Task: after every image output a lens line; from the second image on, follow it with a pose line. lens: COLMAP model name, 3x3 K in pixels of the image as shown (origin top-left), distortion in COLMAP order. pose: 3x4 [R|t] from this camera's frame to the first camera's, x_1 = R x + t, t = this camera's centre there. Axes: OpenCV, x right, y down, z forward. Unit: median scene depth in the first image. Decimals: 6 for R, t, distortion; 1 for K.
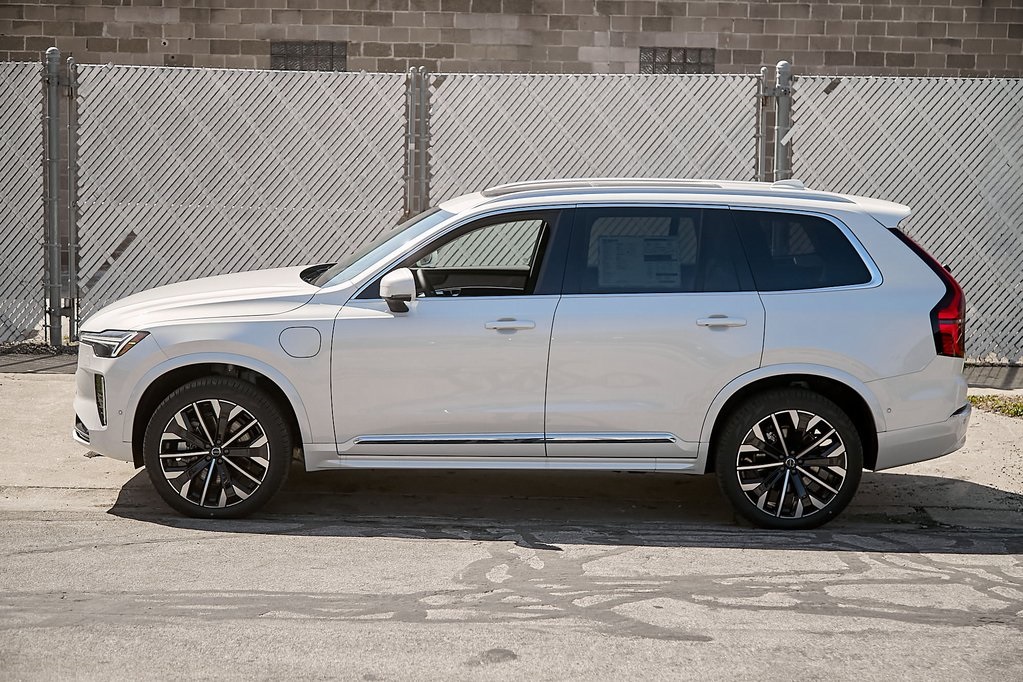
lens RADIAL K [[1726.4, 0, 511.5], [0, 1726.4, 341.0], [0, 0, 1]] dist [-0.039789, 0.237259]
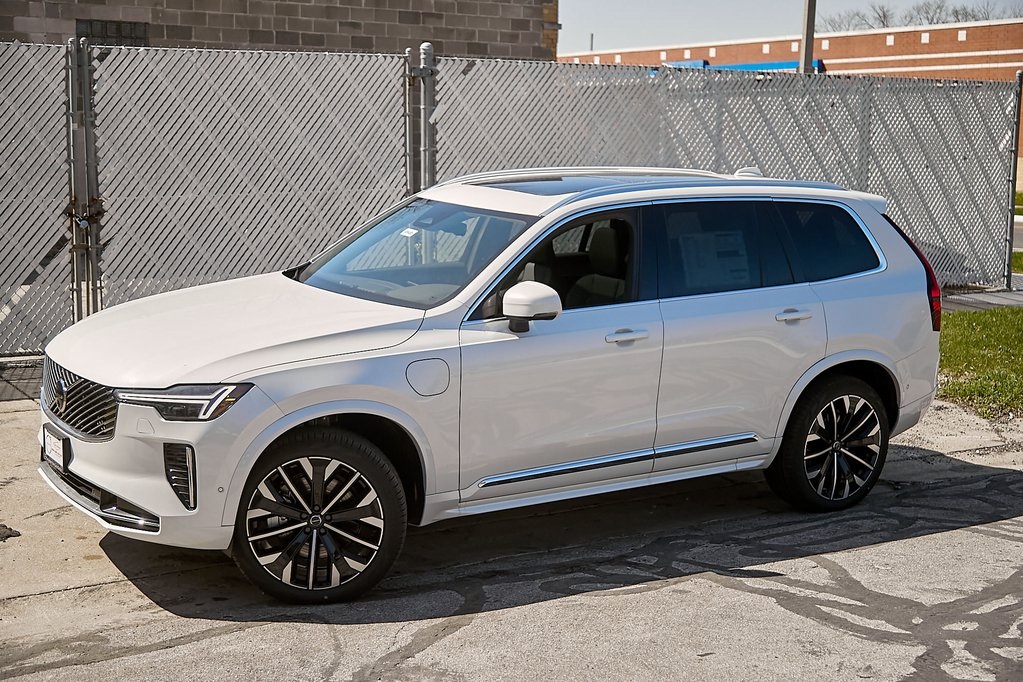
lens RADIAL K [[1440.2, 0, 511.5], [0, 1440.2, 341.0], [0, 0, 1]] dist [-0.002350, 0.010391]
pose [[0.831896, -0.084921, 0.548396, -0.290704], [0.058500, 0.996135, 0.065513, -0.037167], [-0.551840, -0.022419, 0.833649, 0.244530]]
